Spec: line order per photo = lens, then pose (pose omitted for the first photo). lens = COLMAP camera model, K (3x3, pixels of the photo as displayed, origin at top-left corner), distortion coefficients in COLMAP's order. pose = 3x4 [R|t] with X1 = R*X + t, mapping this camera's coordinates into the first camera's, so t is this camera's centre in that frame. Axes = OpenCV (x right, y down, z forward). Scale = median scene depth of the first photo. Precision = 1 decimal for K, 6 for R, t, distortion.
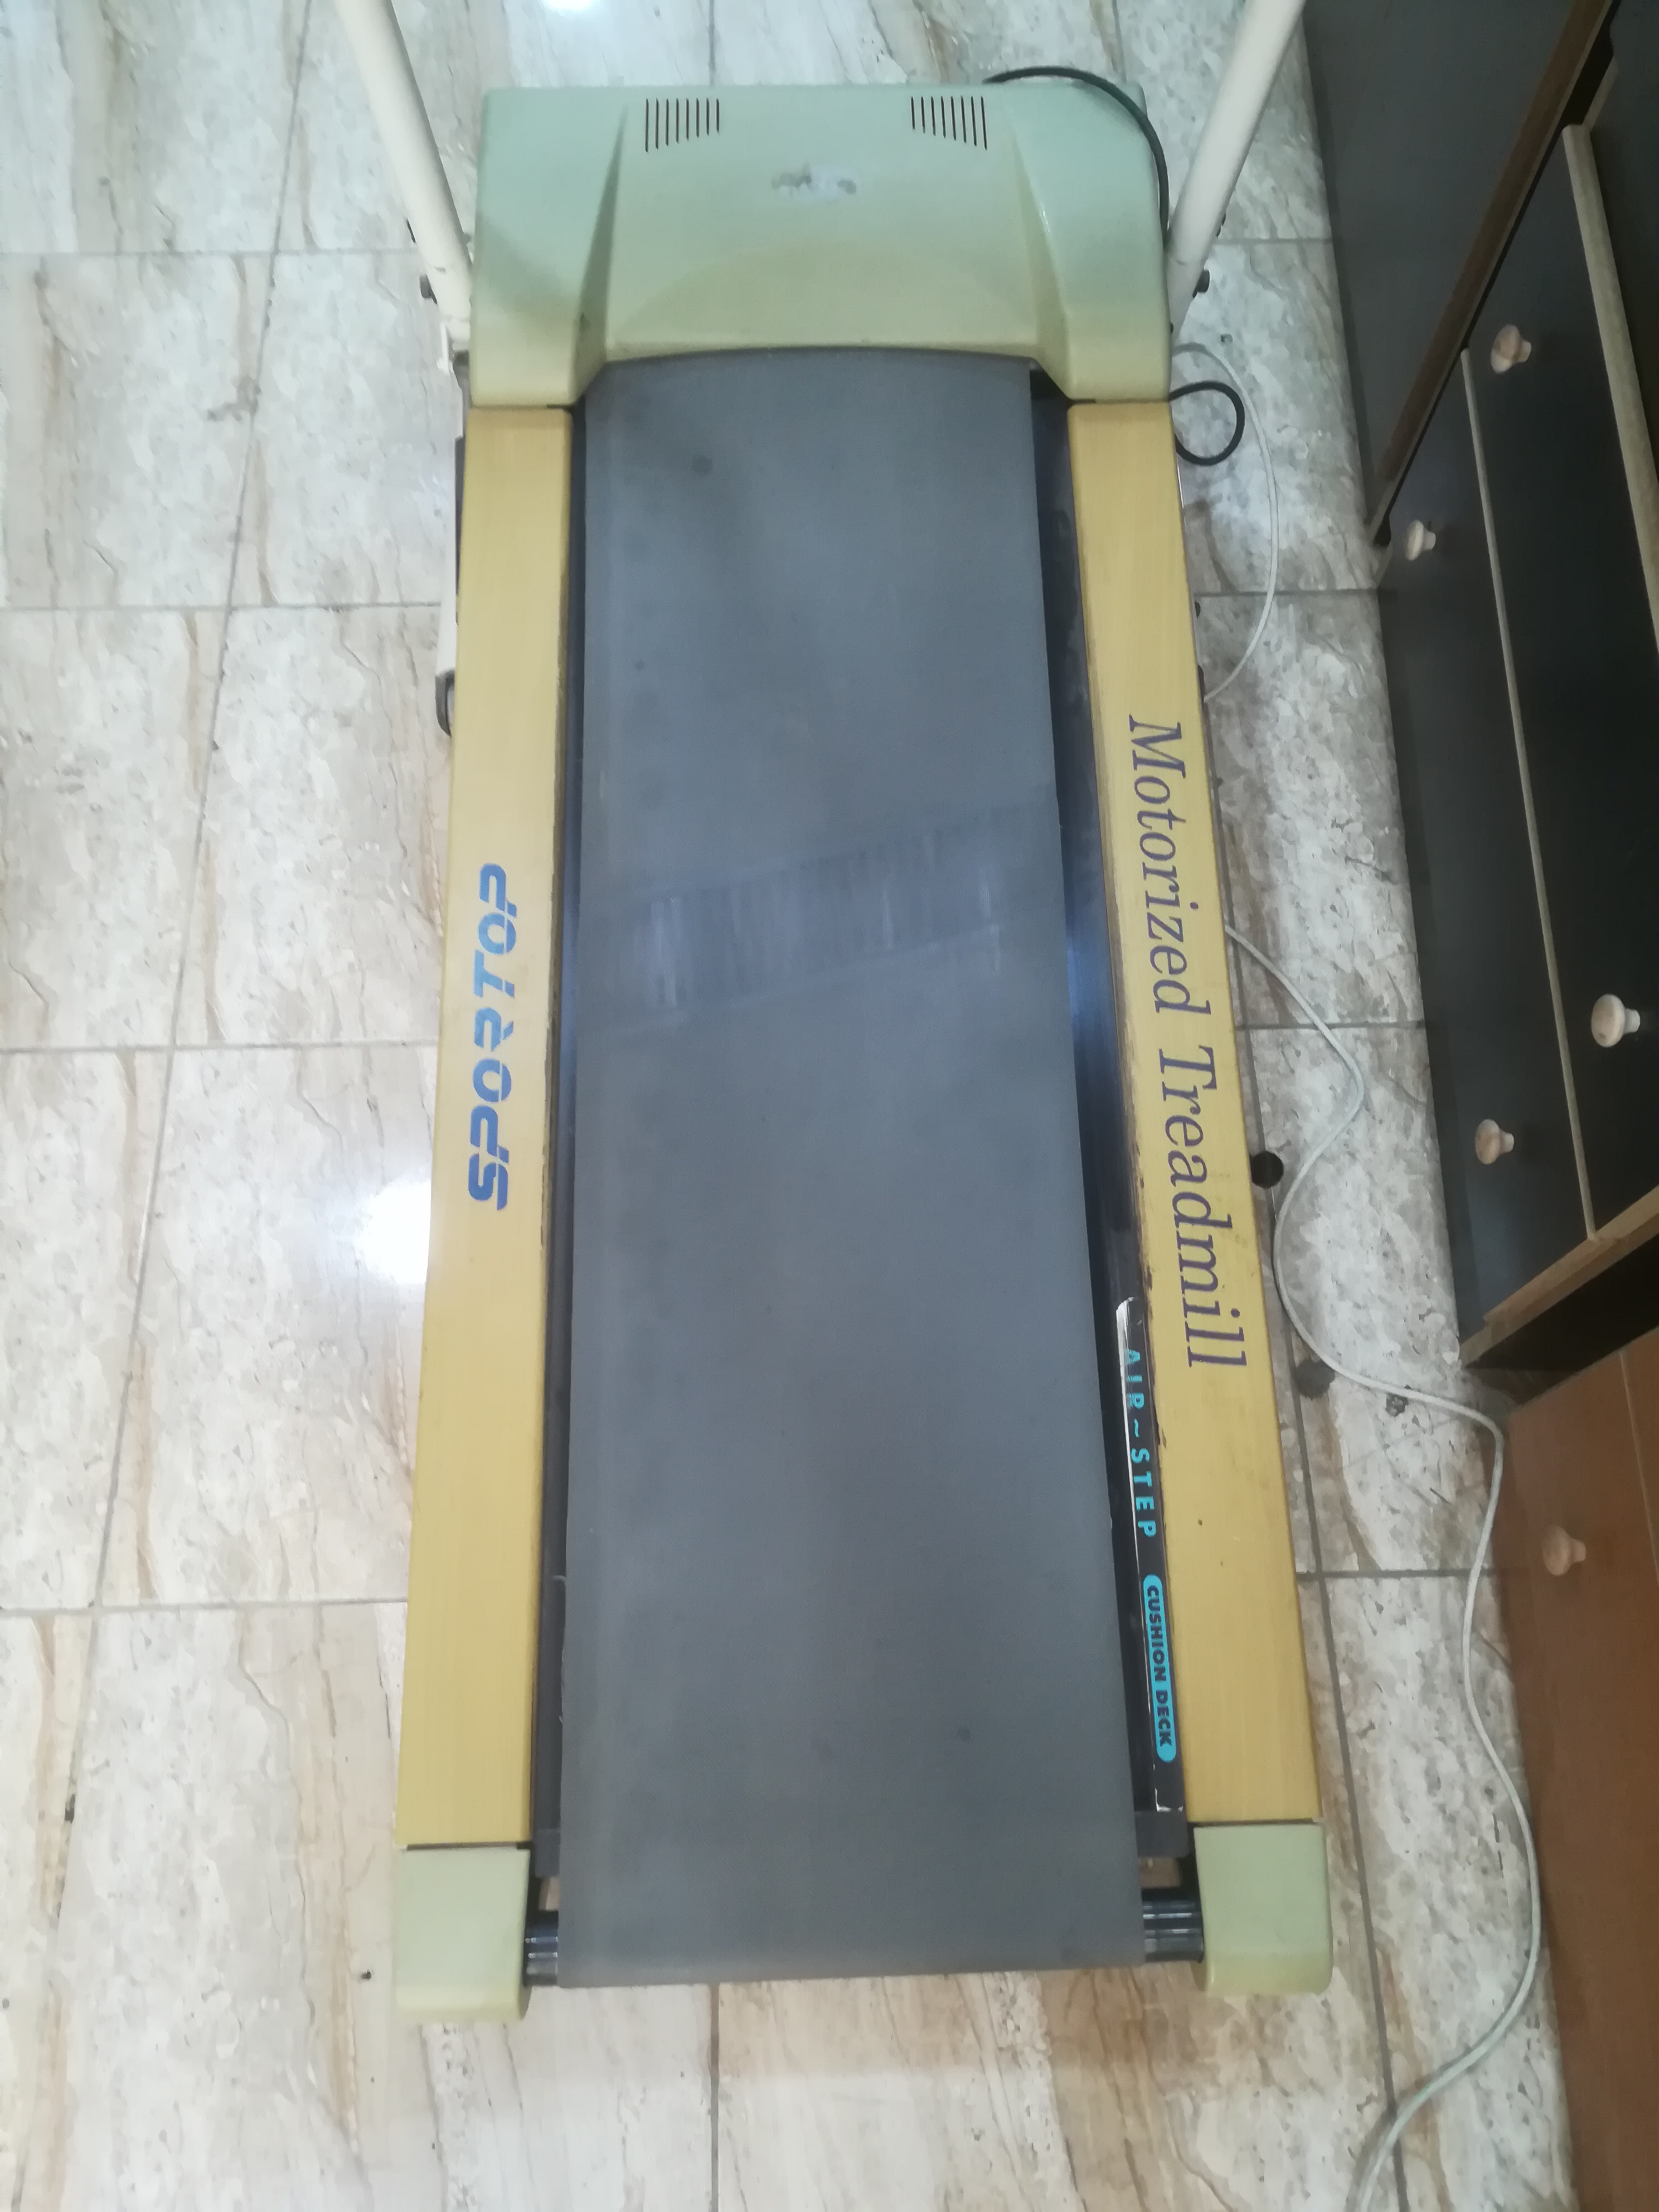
lens RADIAL K [[1782.6, 0, 837.7], [0, 1782.6, 1122.4], [0, 0, 1]] dist [0.052693, -0.078878]
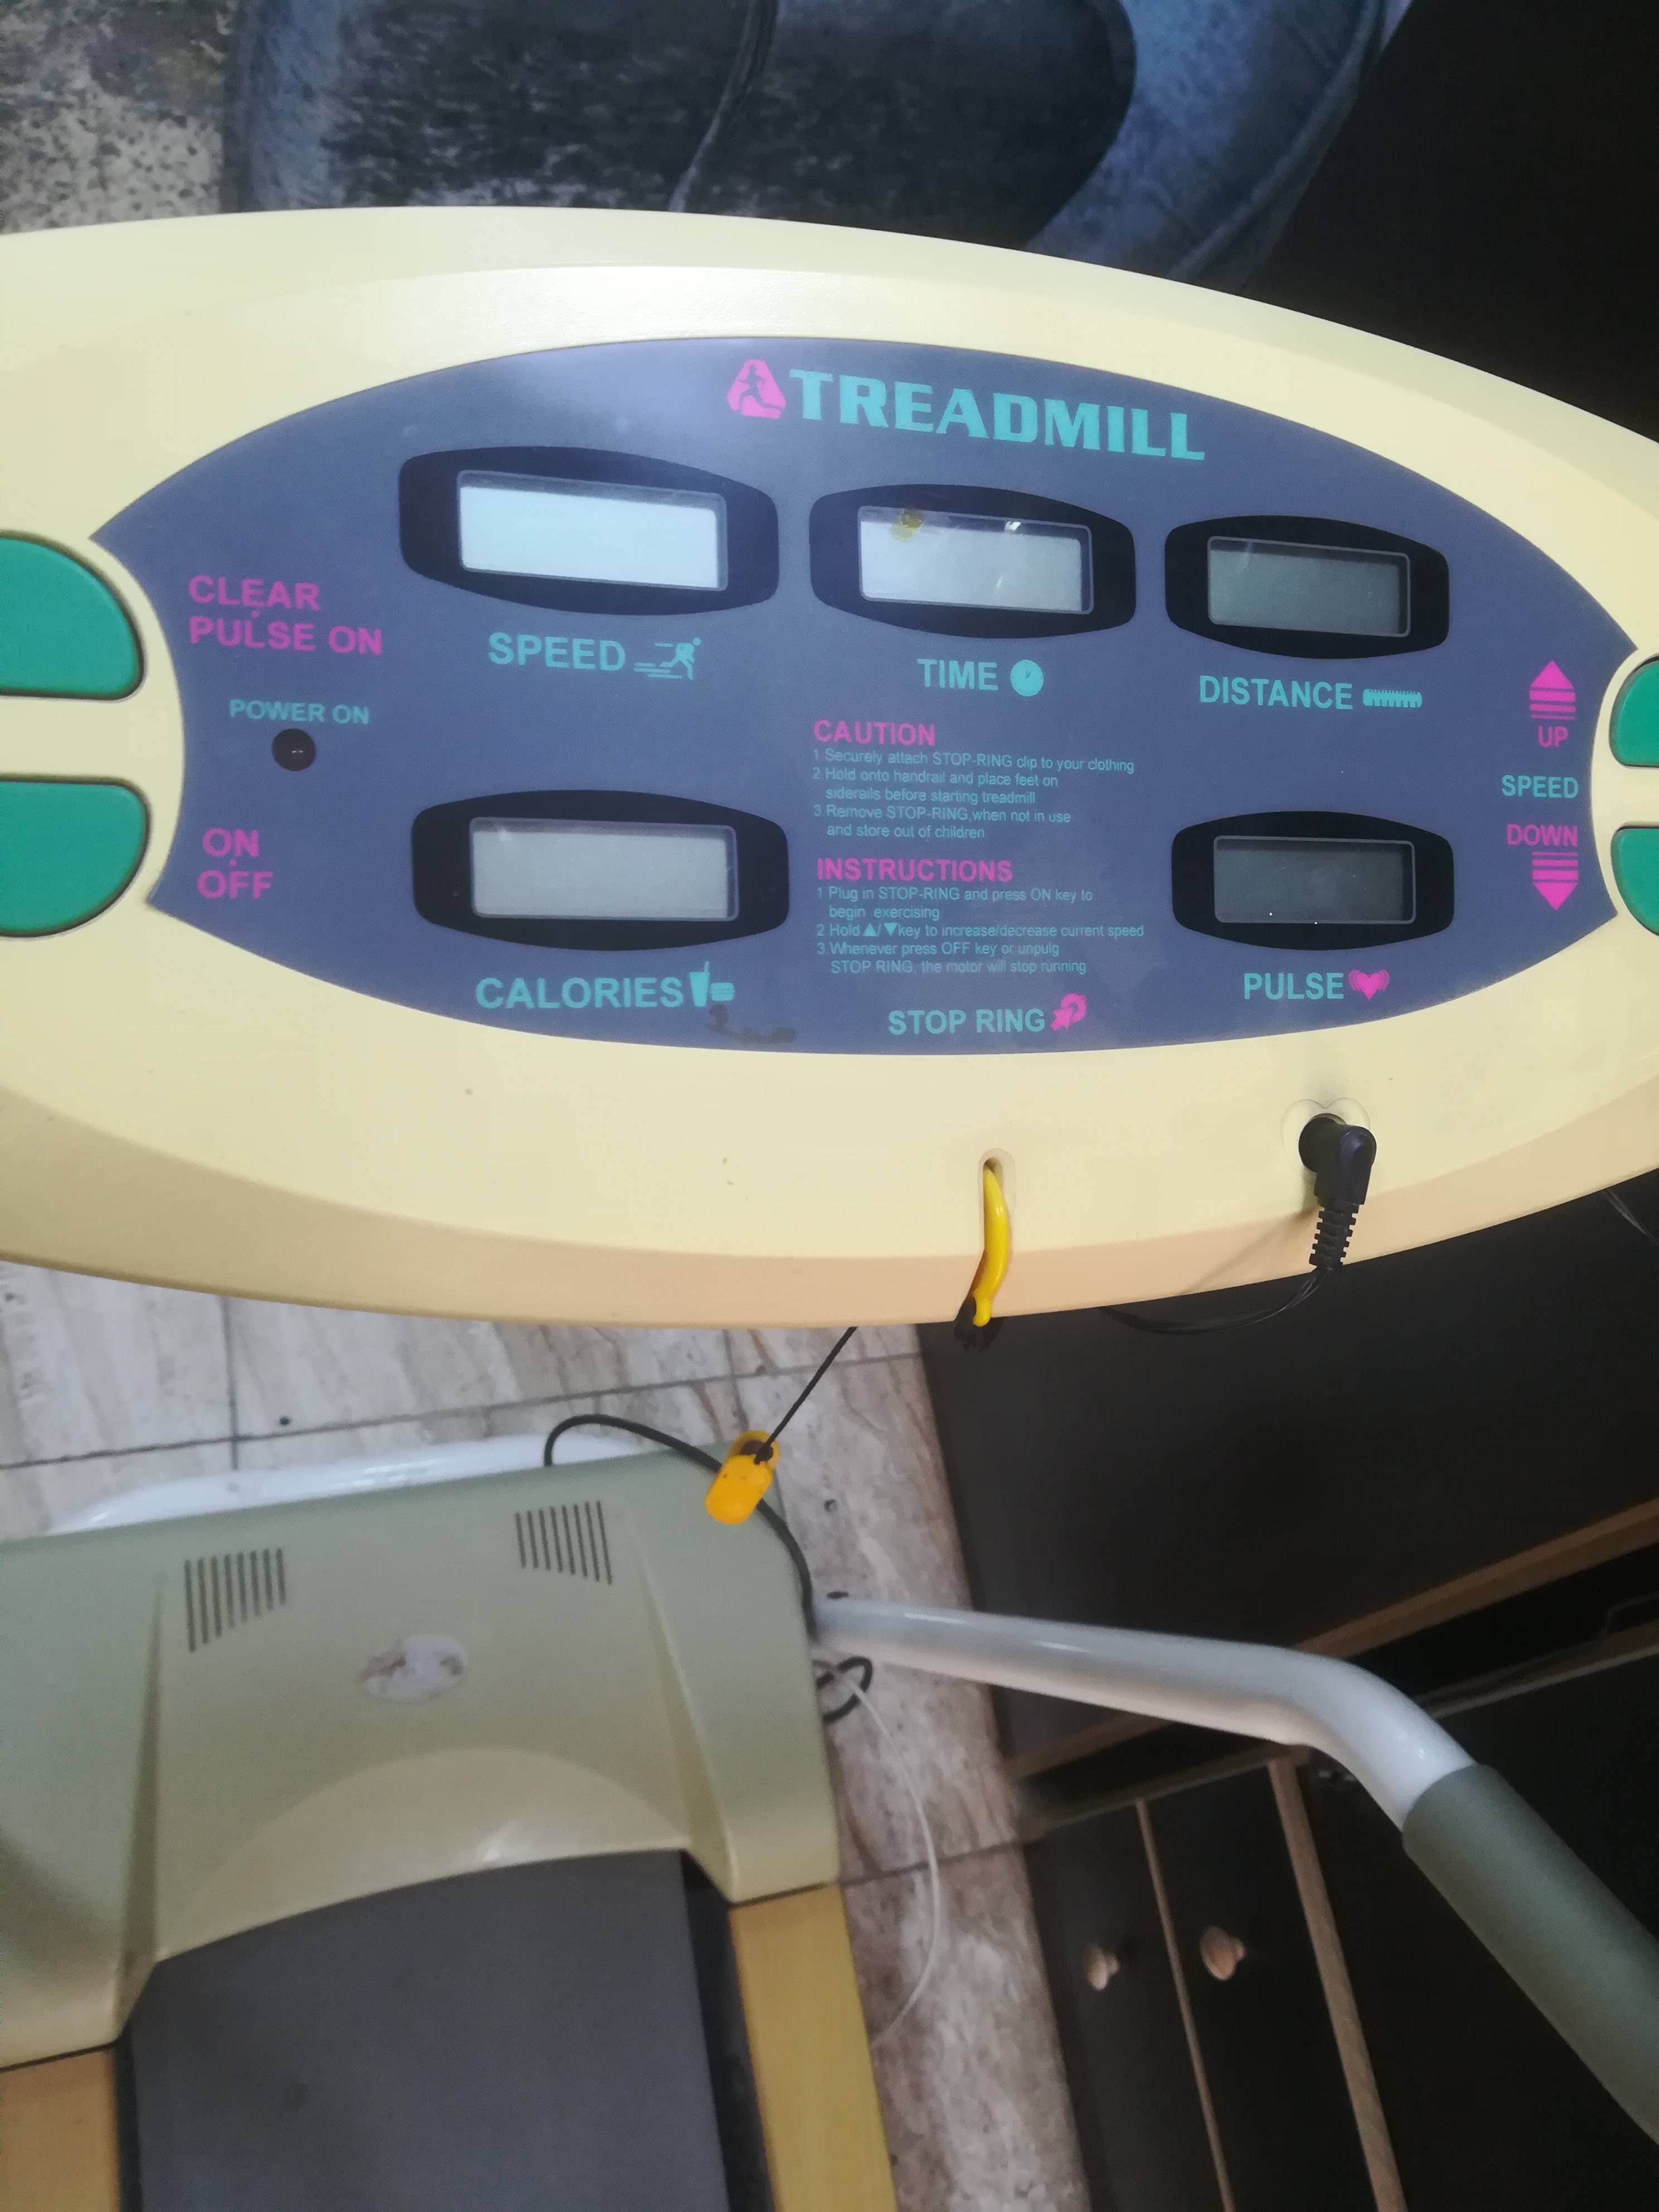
lens RADIAL K [[1782.6, 0, 858.0], [0, 1782.6, 1086.0], [0, 0, 1]] dist [0.052693, -0.078878]
pose [[0.943584, -0.045359, 0.328011, -0.088412], [0.068048, 0.995994, -0.058021, -0.822891], [-0.324065, 0.077068, 0.942890, 0.147642]]
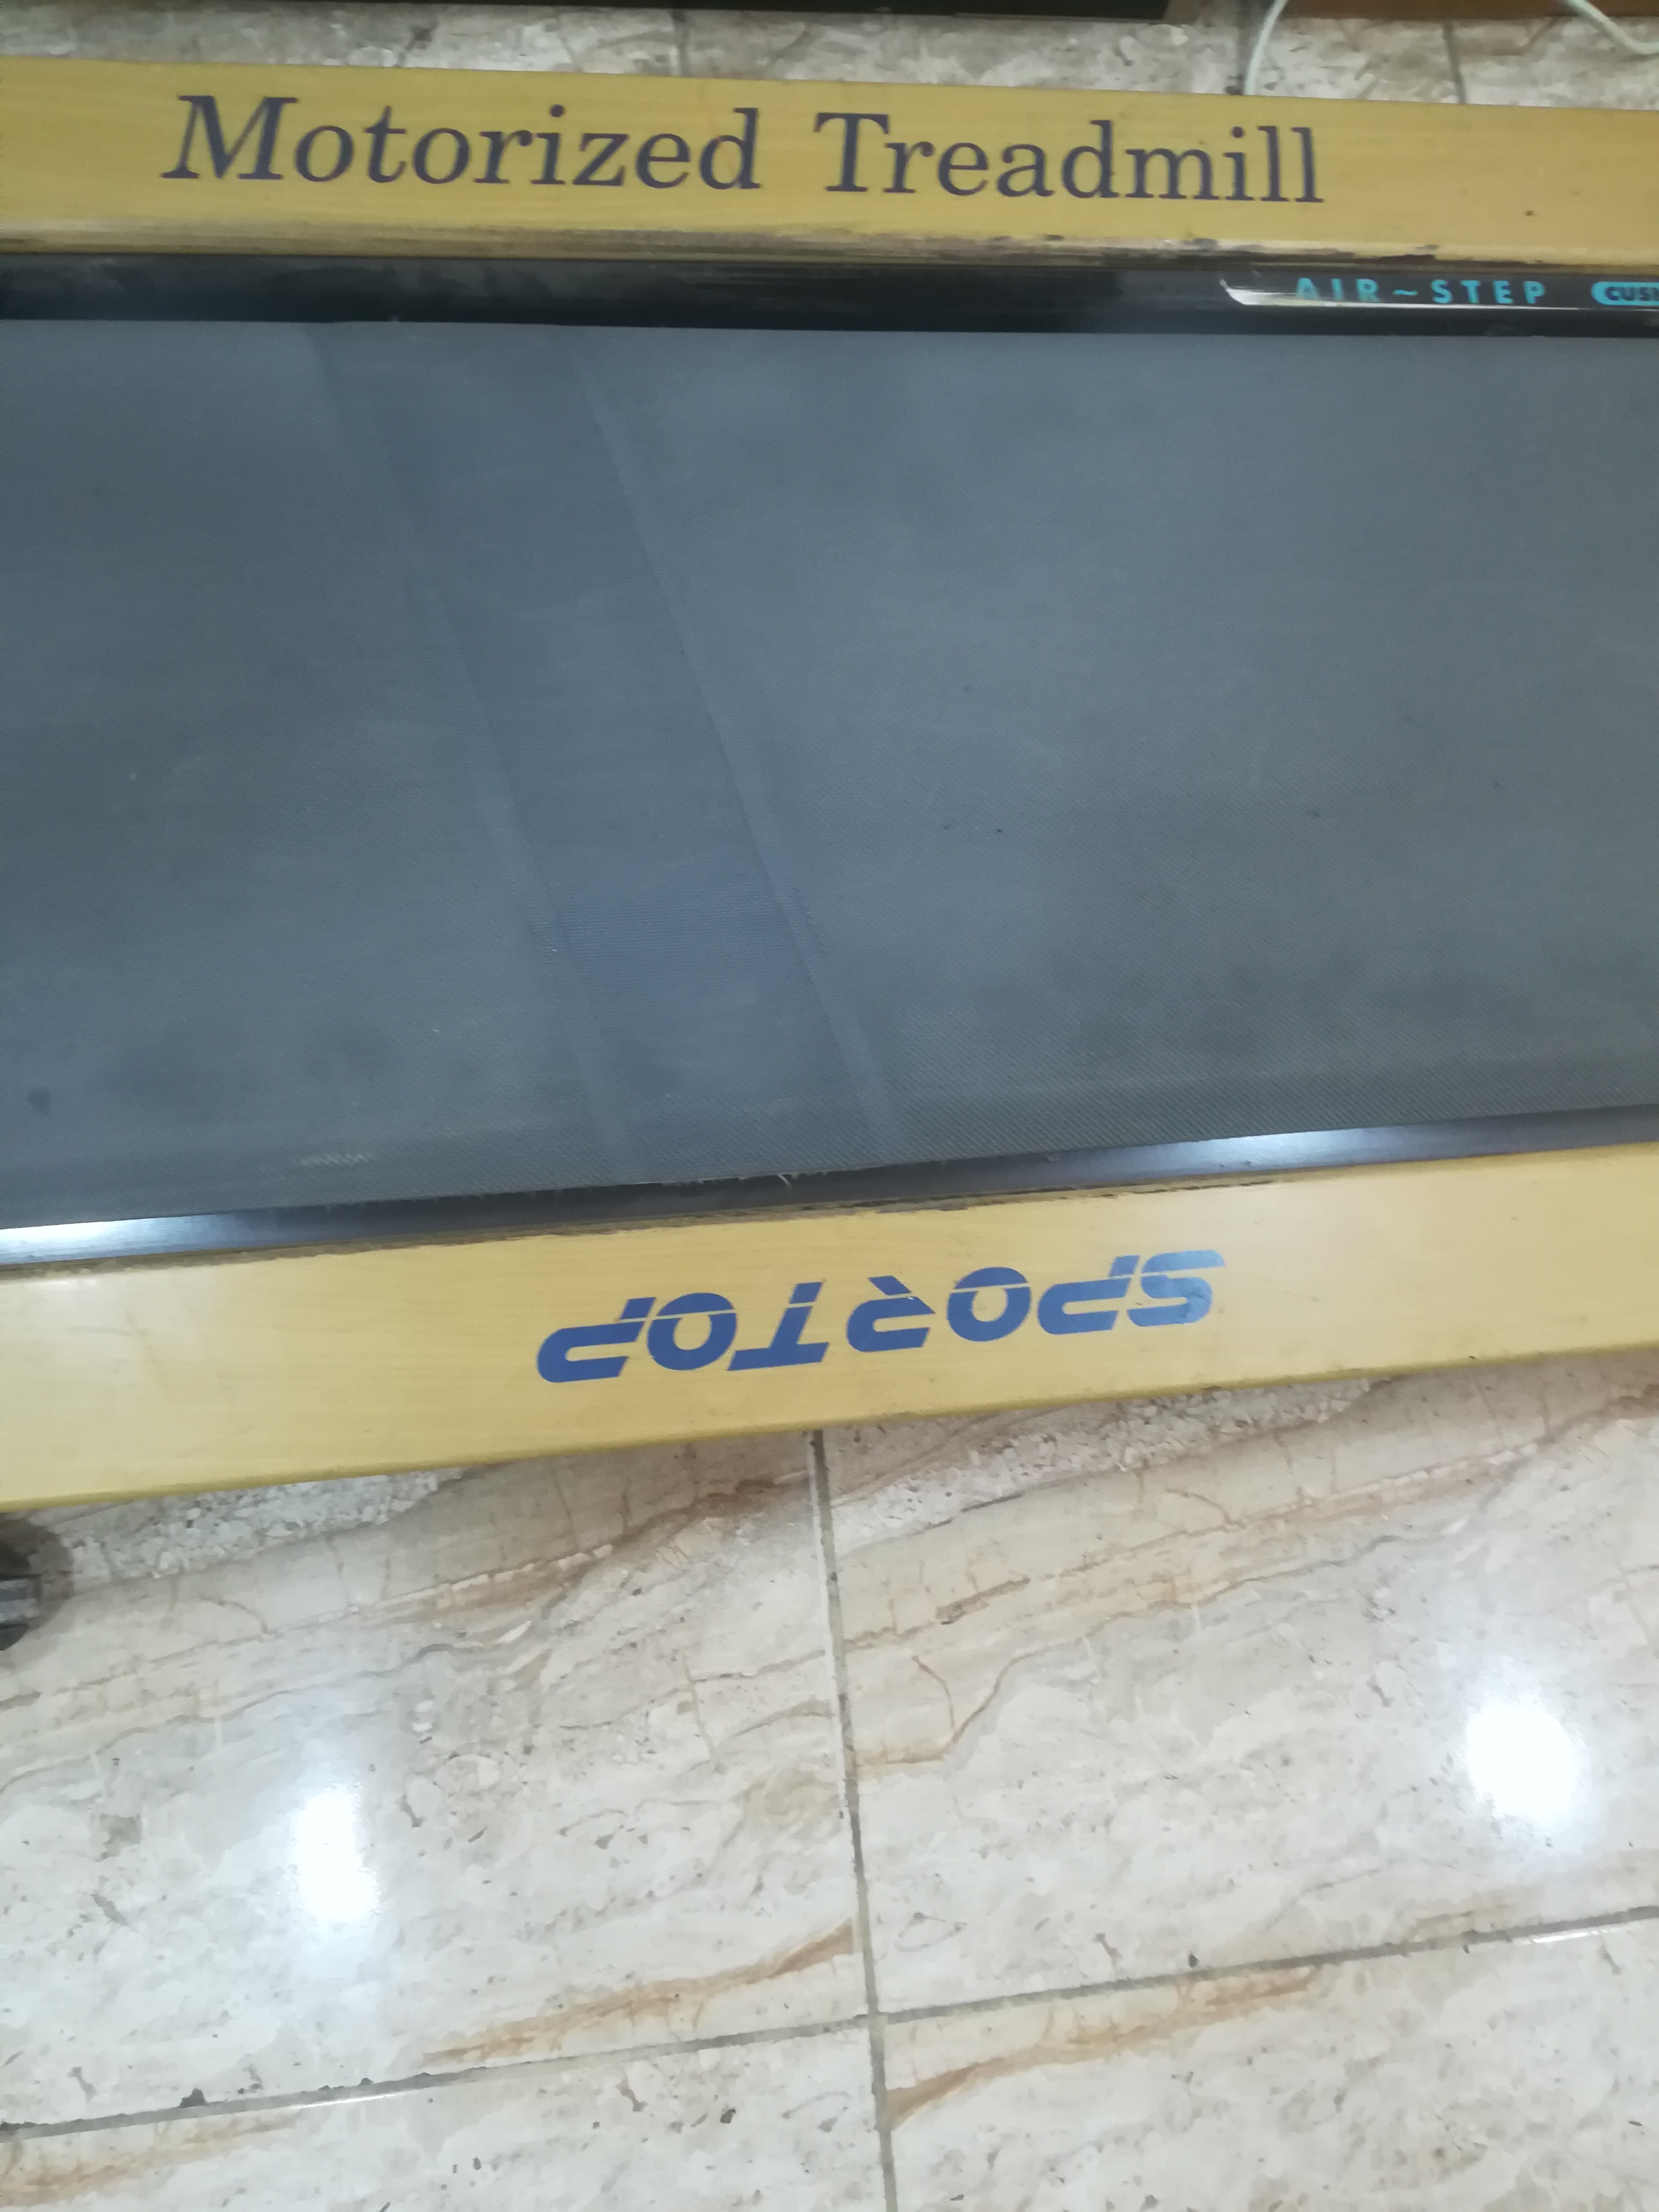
lens RADIAL K [[1782.6, 0, 801.4], [0, 1782.6, 1079.3], [0, 0, 1]] dist [0.052693, -0.078878]
pose [[-0.072183, -0.977422, 0.198587, -0.222981], [0.886215, 0.028500, 0.462397, -0.310724], [-0.457616, 0.209368, 0.864148, 0.538749]]
